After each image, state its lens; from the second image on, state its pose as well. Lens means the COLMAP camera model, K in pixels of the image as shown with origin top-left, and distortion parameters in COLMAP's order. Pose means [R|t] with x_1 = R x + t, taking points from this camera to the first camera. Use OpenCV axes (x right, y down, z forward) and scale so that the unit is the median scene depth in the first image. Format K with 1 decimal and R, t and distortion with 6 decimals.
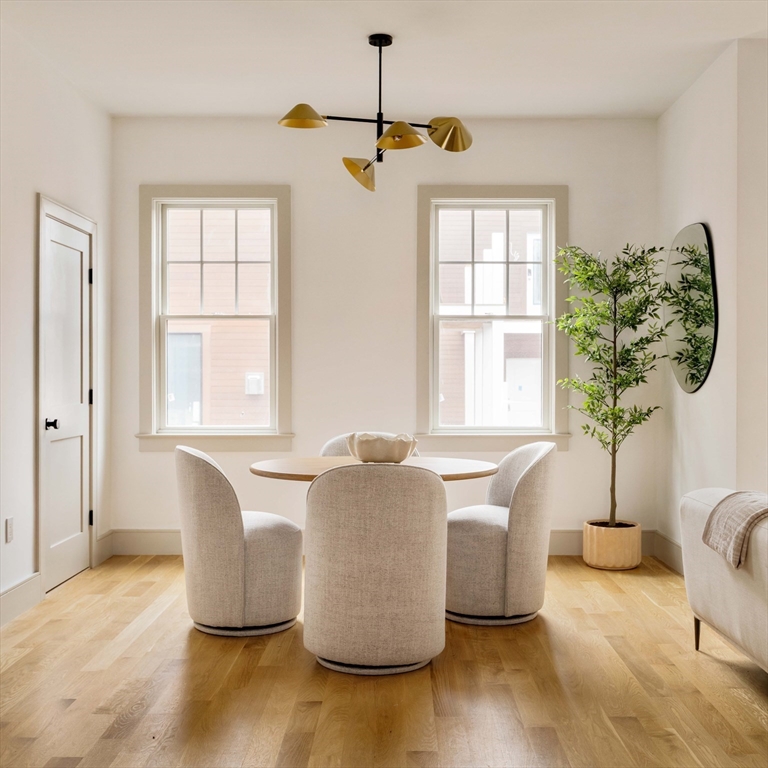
lens RADIAL K [[959.6, 0, 387.6], [0, 959.6, 378.6], [0, 0, 1]] dist [-0.007121, 0.000000]
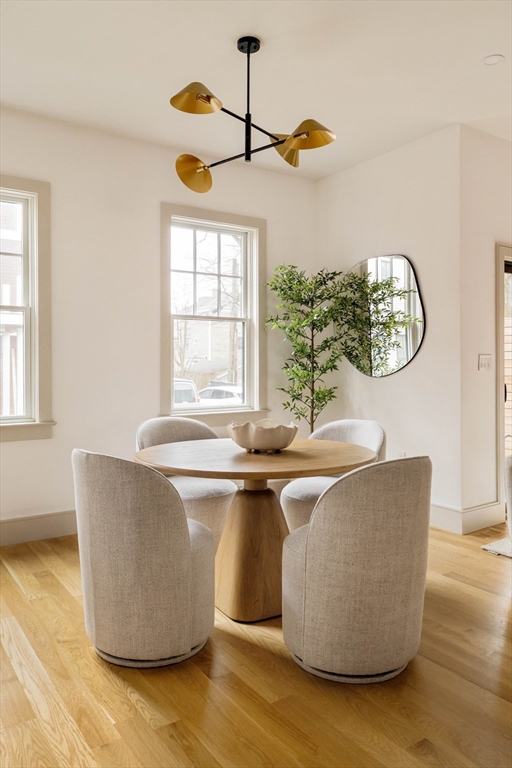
lens RADIAL K [[573.3, 0, 244.4], [0, 573.3, 369.4], [0, 0, 1]] dist [-0.013107, 0.002578]
pose [[0.829652, -0.006725, 0.558241, -0.322189], [0.004948, 0.999977, 0.004693, -0.001211], [-0.558259, -0.001131, 0.829666, 0.433576]]
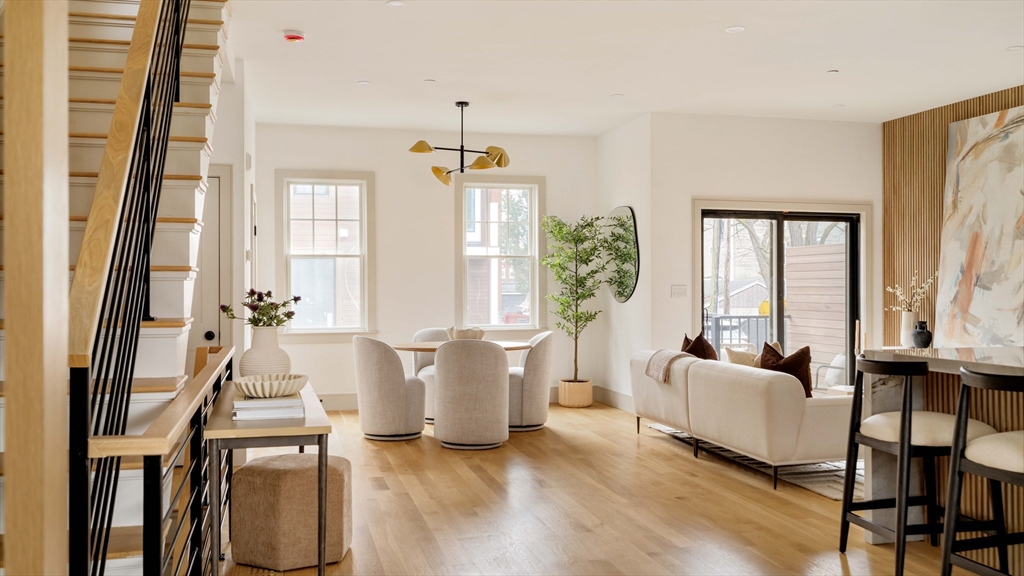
lens RADIAL K [[905.3, 0, 507.3], [0, 905.3, 286.7], [0, 0, 1]] dist [-0.010801, -0.010301]
pose [[0.968839, -0.005301, 0.247633, -0.303752], [0.006588, 0.999969, -0.004370, -0.008272], [-0.247602, 0.005865, 0.968844, -0.561880]]
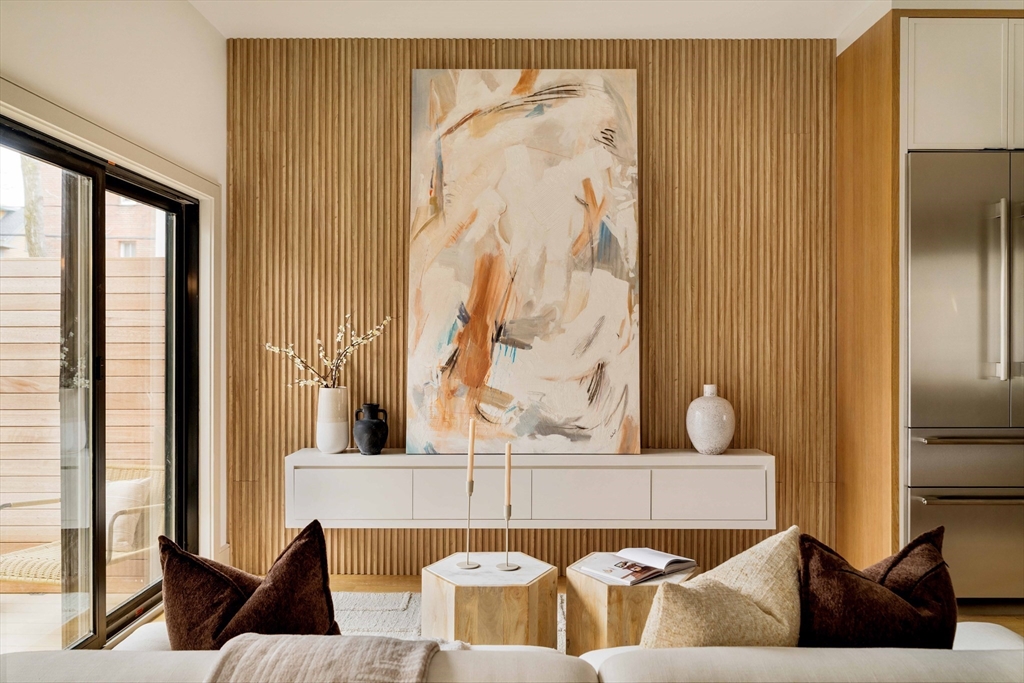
lens RADIAL K [[773.1, 0, 515.5], [0, 773.1, 334.4], [0, 0, 1]] dist [-0.008168, 0.006144]
pose [[-0.006390, 0.000152, 0.999980, 0.012168], [0.005740, 0.999984, -0.000115, -0.017677], [-0.999963, 0.005740, -0.006390, 0.604809]]
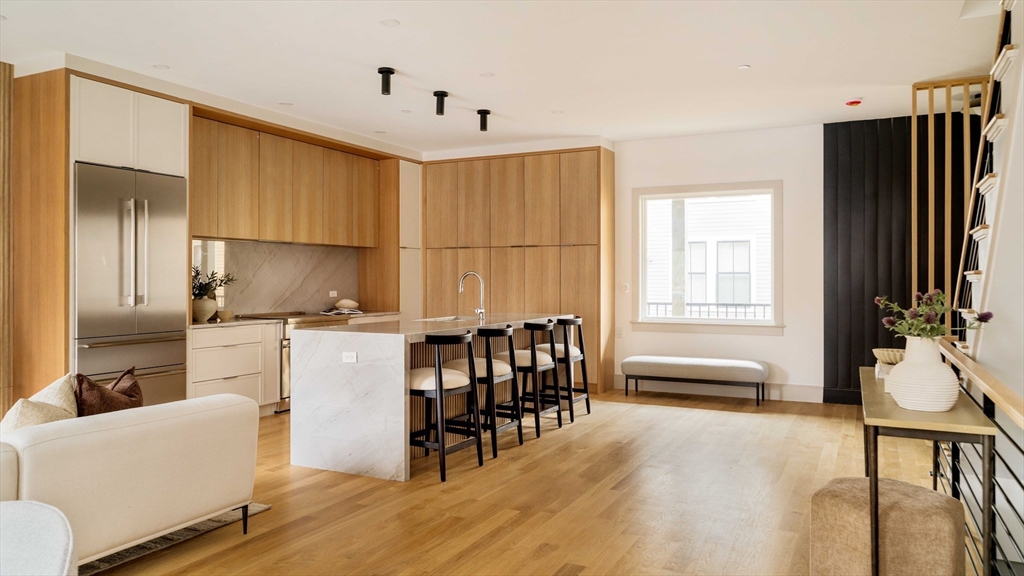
lens RADIAL K [[712.8, 0, 517.4], [0, 712.8, 279.2], [0, 0, 1]] dist [-0.001236, 0.004589]
pose [[-0.899396, -0.005093, 0.437105, -0.275236], [-0.001669, 0.999965, 0.008217, -0.024866], [-0.437132, 0.006661, -0.899373, 0.861421]]
